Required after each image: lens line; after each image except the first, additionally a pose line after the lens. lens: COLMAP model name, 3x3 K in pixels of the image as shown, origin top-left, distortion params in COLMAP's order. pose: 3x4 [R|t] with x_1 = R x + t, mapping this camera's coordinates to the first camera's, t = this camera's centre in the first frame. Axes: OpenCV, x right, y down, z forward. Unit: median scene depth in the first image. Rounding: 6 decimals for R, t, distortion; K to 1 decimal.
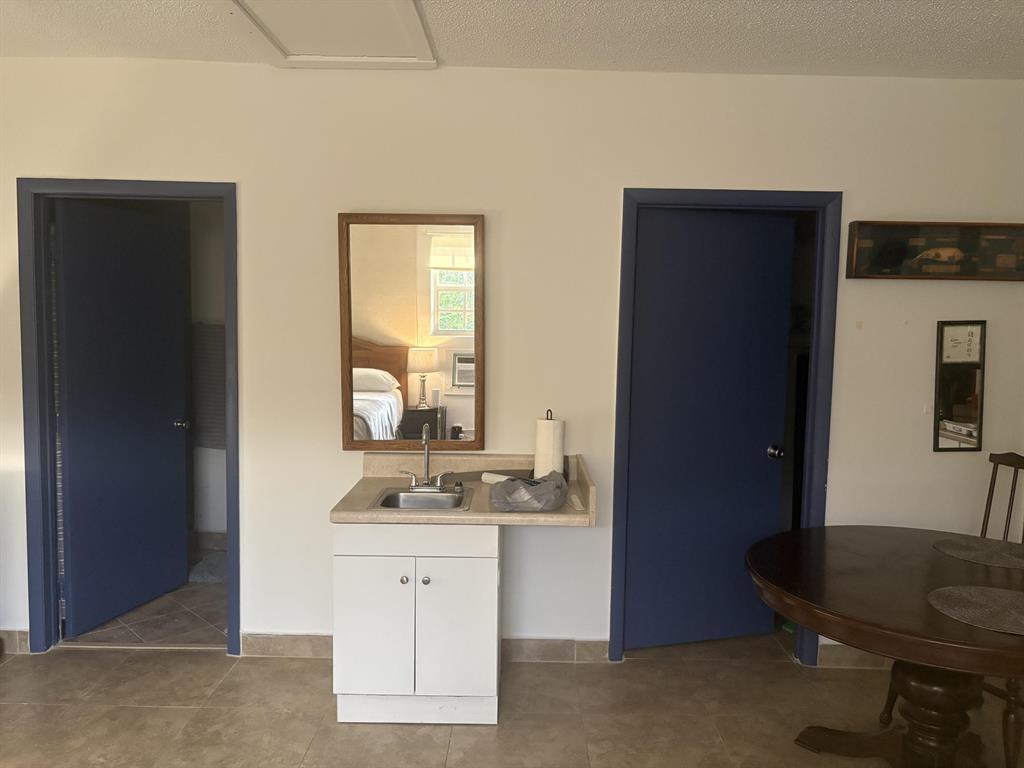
lens RADIAL K [[761.7, 0, 512.0], [0, 761.7, 384.0], [0, 0, 1]] dist [0.008414, -0.010199]
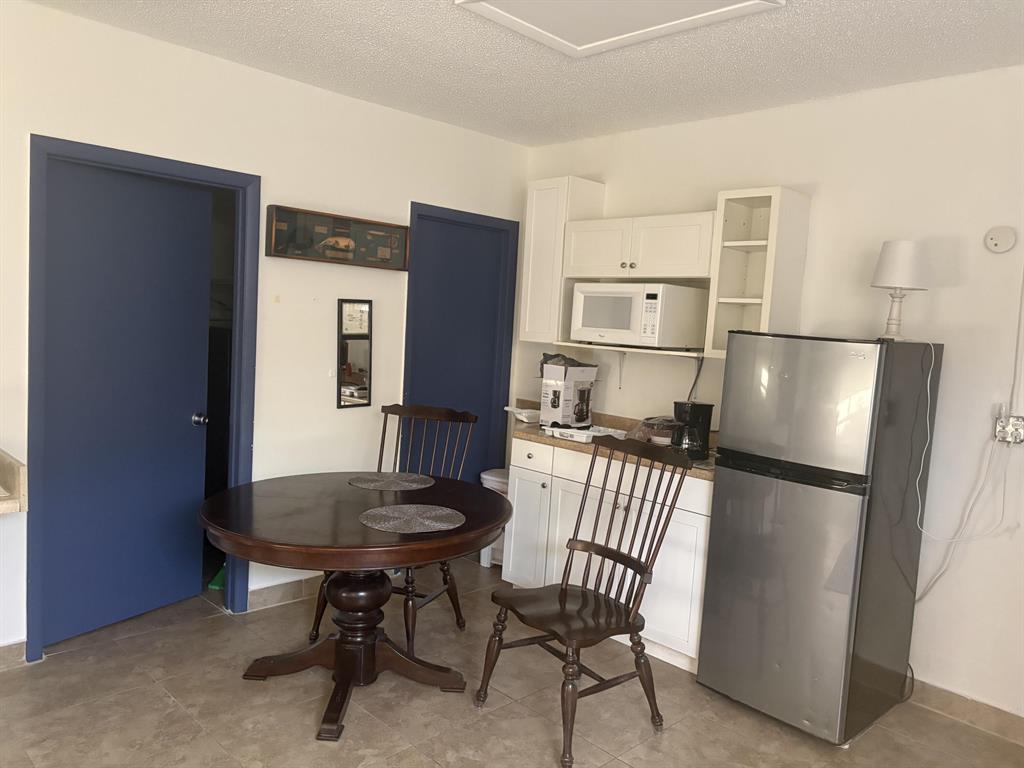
lens RADIAL K [[761.7, 0, 512.0], [0, 761.7, 384.0], [0, 0, 1]] dist [0.008414, -0.010199]
pose [[0.703012, -0.035463, 0.710294, -0.102389], [0.013368, 0.999238, 0.036658, 0.010664], [-0.711053, -0.016276, 0.702950, -0.031210]]
